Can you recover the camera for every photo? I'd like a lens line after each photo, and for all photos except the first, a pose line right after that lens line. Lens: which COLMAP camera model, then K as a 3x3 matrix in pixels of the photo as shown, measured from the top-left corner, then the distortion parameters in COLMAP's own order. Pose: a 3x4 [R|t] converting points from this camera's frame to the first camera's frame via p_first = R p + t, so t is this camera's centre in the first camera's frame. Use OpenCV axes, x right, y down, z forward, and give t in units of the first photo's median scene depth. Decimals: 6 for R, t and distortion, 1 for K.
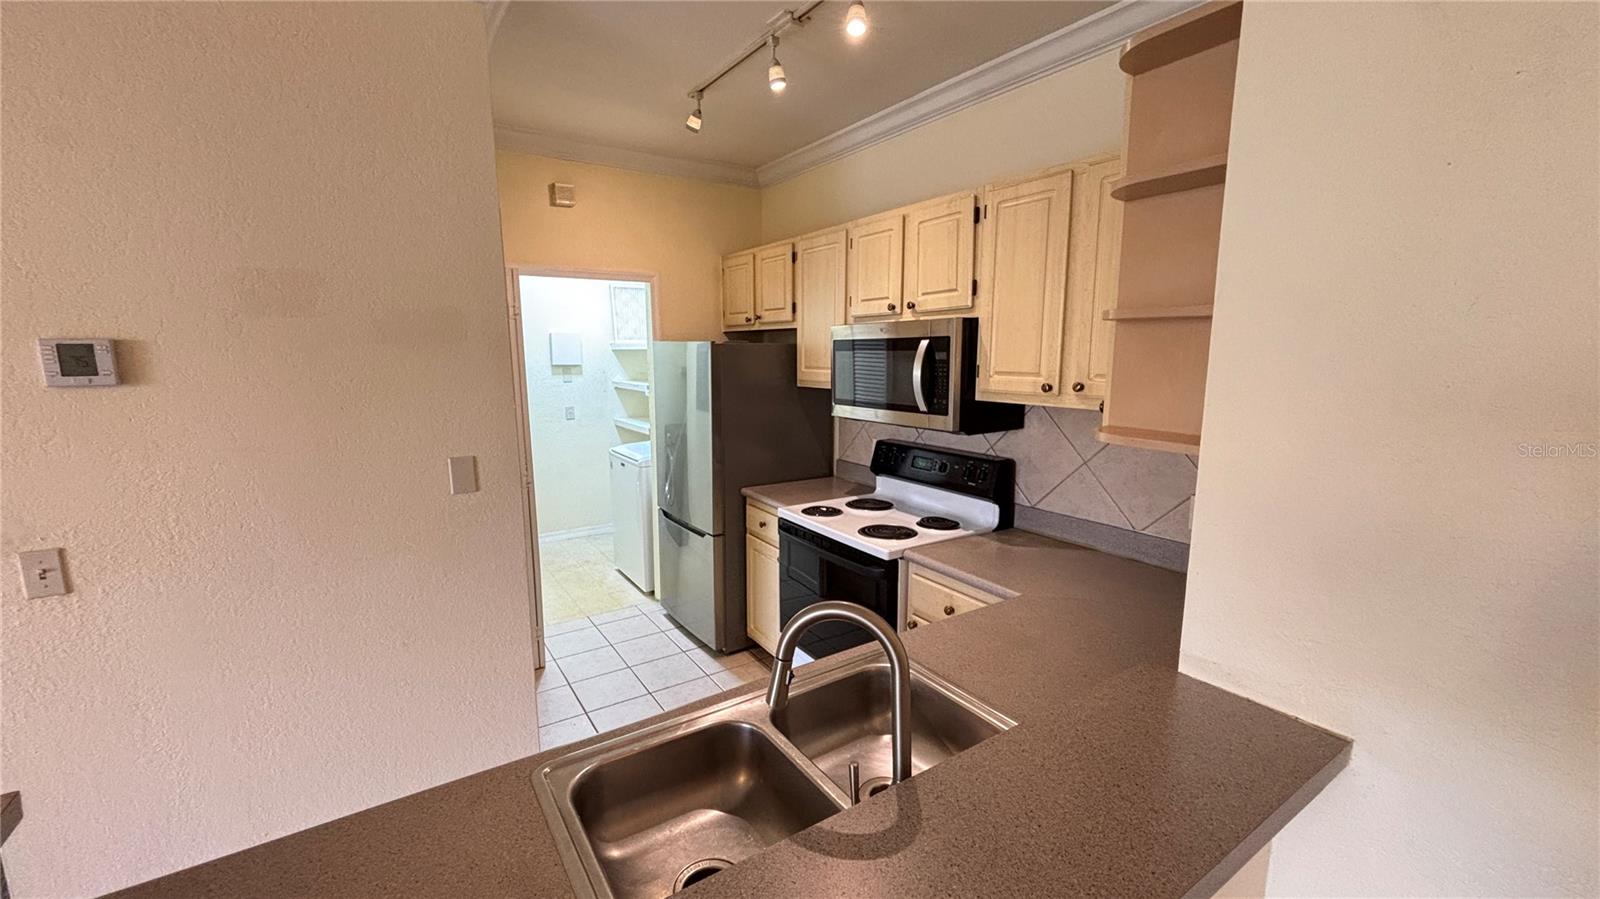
lens RADIAL K [[637.4, 0, 800.0], [0, 637.4, 449.5], [0, 0, 1]] dist [0.002391, -0.000022]
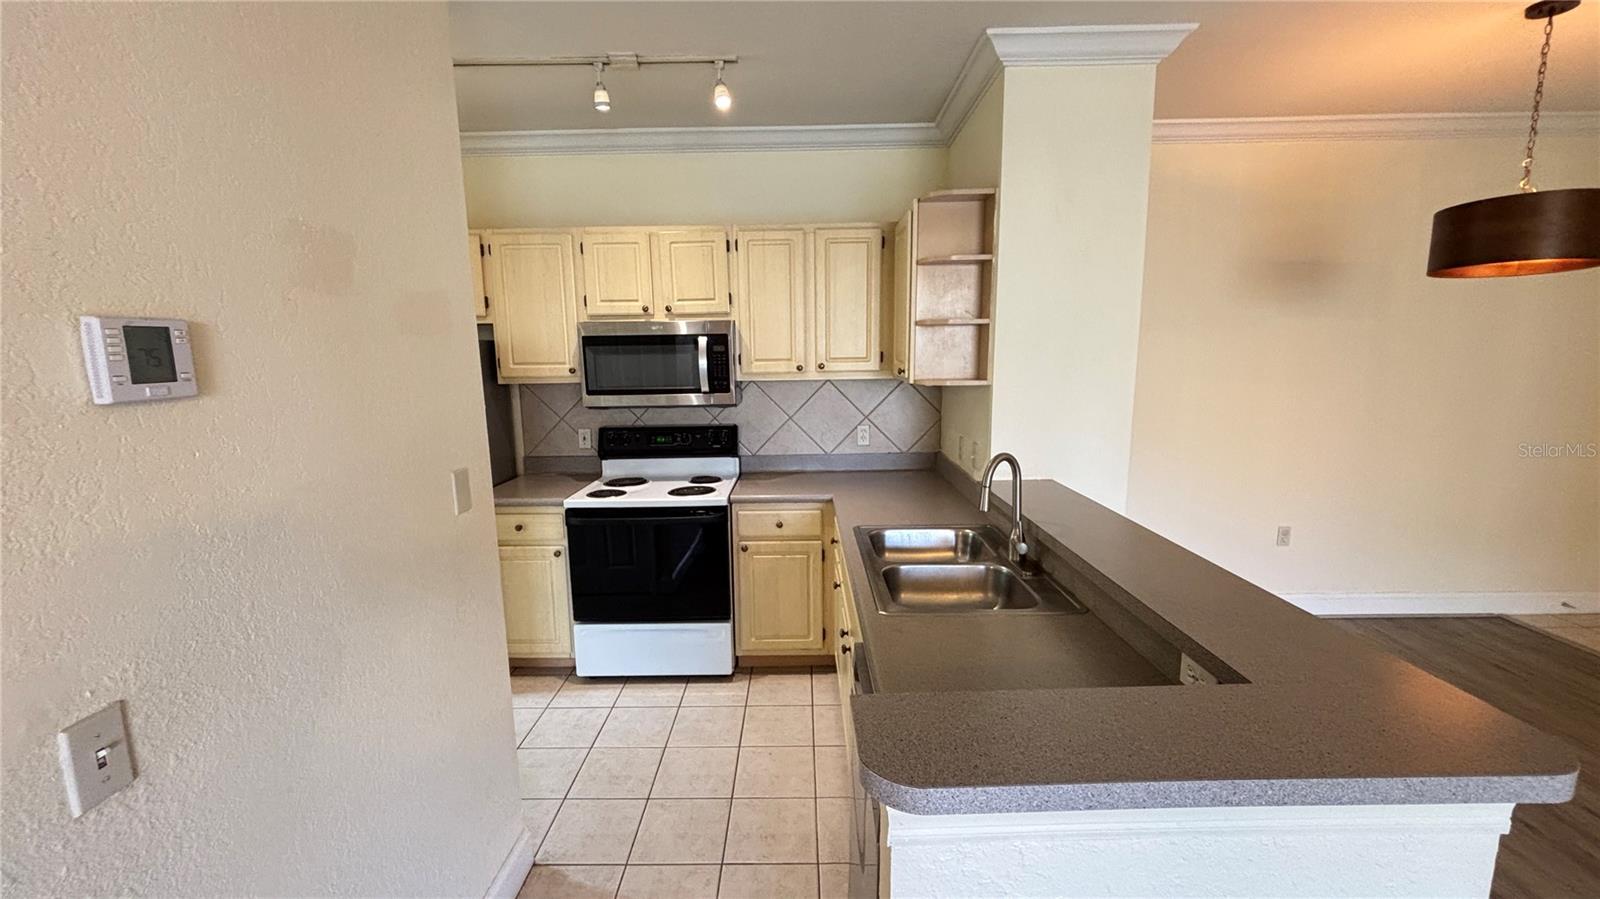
lens RADIAL K [[637.4, 0, 800.0], [0, 637.4, 449.5], [0, 0, 1]] dist [0.002391, -0.000022]
pose [[0.550965, -0.137080, 0.823193, -0.826765], [0.140082, 0.987612, 0.070702, -0.009738], [-0.822688, 0.076360, 0.563342, 0.132363]]
